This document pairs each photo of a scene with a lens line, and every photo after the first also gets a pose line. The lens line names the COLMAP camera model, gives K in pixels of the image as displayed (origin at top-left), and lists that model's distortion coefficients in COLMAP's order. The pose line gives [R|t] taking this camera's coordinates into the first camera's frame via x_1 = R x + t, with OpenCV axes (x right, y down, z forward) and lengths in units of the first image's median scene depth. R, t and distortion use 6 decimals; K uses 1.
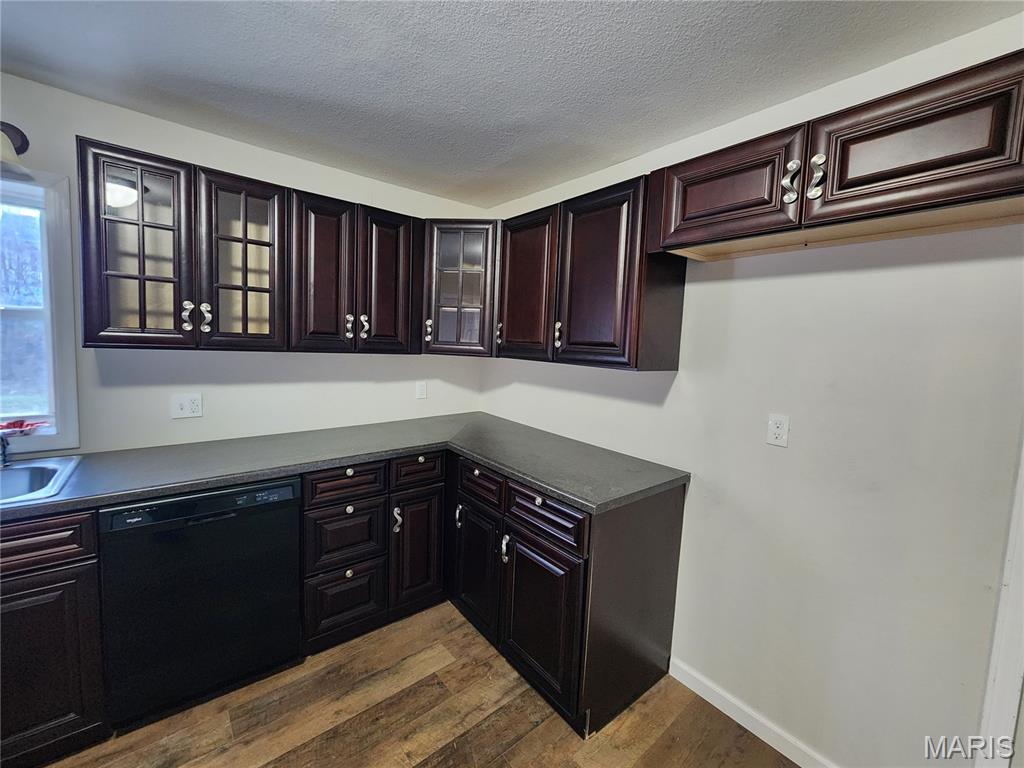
lens RADIAL K [[409.2, 0, 513.8], [0, 409.2, 379.1], [0, 0, 1]] dist [-0.001585, -0.000187]
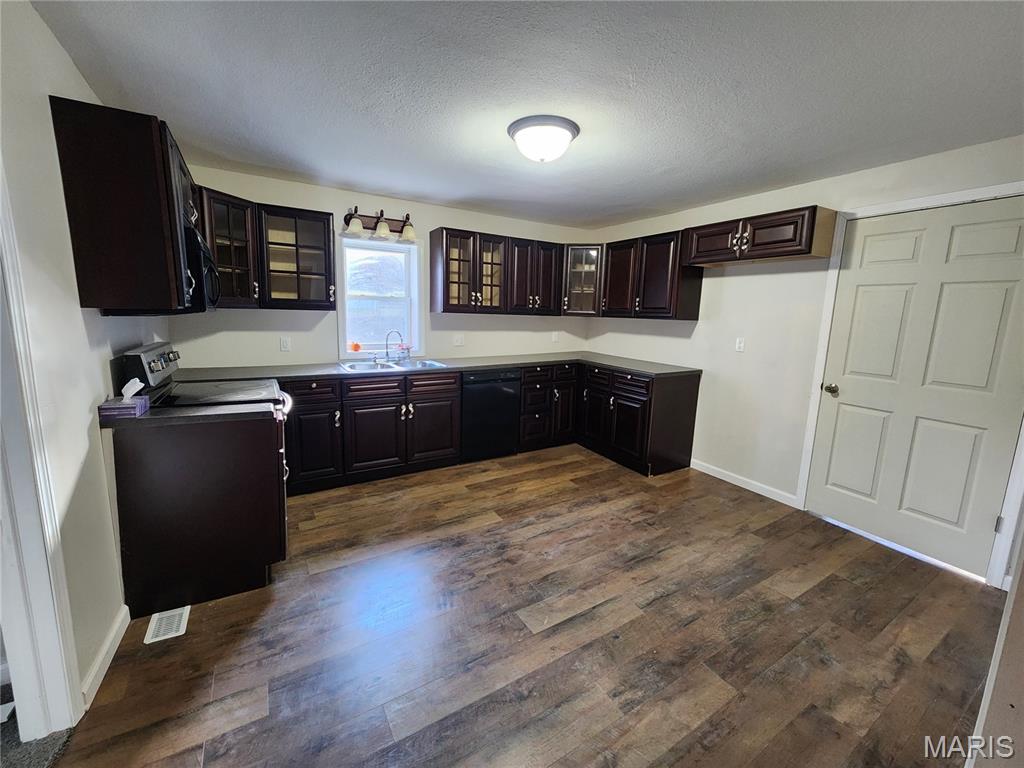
lens RADIAL K [[409.2, 0, 510.7], [0, 409.2, 378.1], [0, 0, 1]] dist [-0.001585, -0.000187]
pose [[0.989147, 0.009022, -0.146655, -0.226290], [-0.000067, 0.998141, 0.060953, 0.142064], [0.146932, -0.060281, 0.987308, -1.185027]]
